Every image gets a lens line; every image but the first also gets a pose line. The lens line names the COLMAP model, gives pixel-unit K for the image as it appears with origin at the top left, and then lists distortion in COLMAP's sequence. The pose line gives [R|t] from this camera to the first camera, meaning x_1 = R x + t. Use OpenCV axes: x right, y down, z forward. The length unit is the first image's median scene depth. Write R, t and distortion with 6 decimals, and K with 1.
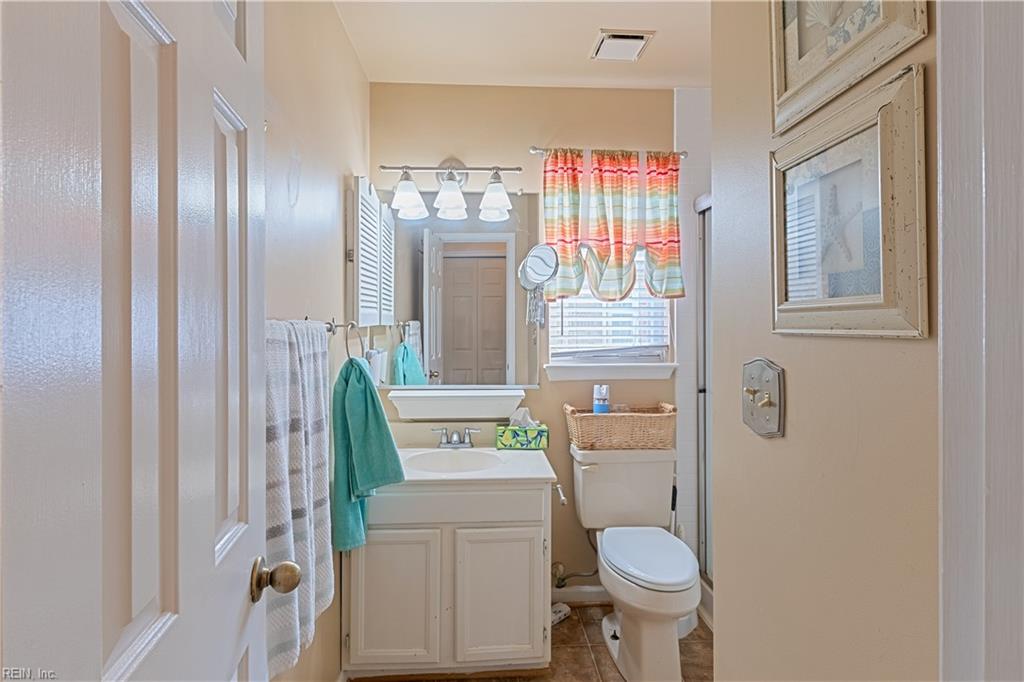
lens RADIAL K [[446.3, 0, 509.2], [0, 446.3, 347.6], [0, 0, 1]] dist [0.003544, 0.000920]
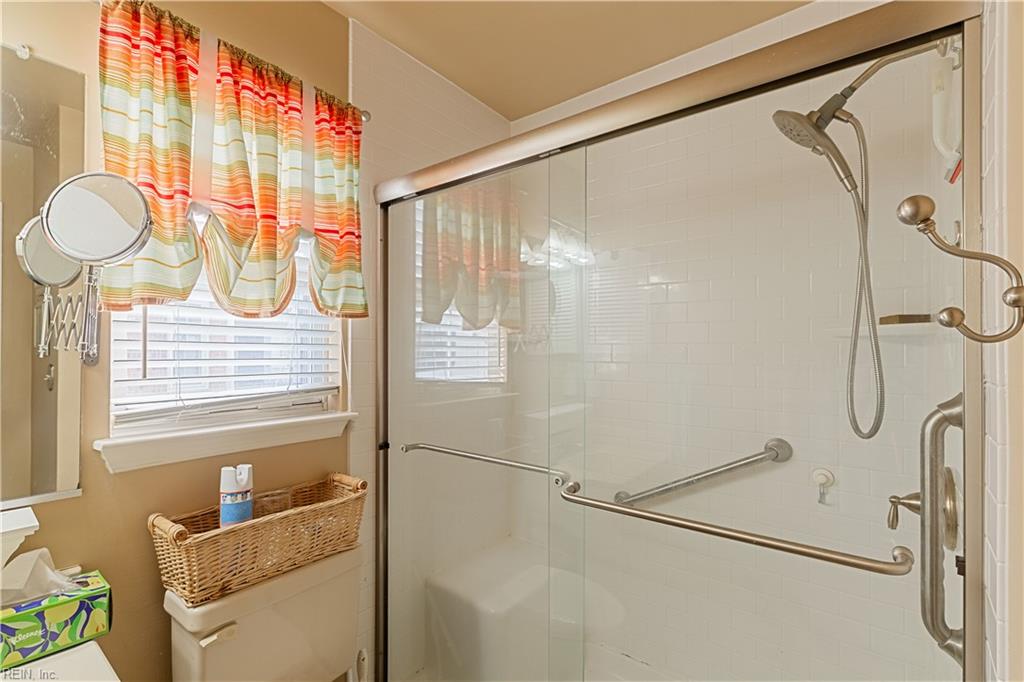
lens RADIAL K [[456.3, 0, 511.2], [0, 456.3, 349.8], [0, 0, 1]] dist [0.001304, 0.000189]
pose [[0.657824, 0.009303, 0.753115, 0.003034], [0.038710, 0.998185, -0.046142, -0.020902], [-0.752177, 0.059507, 0.656269, 0.374061]]
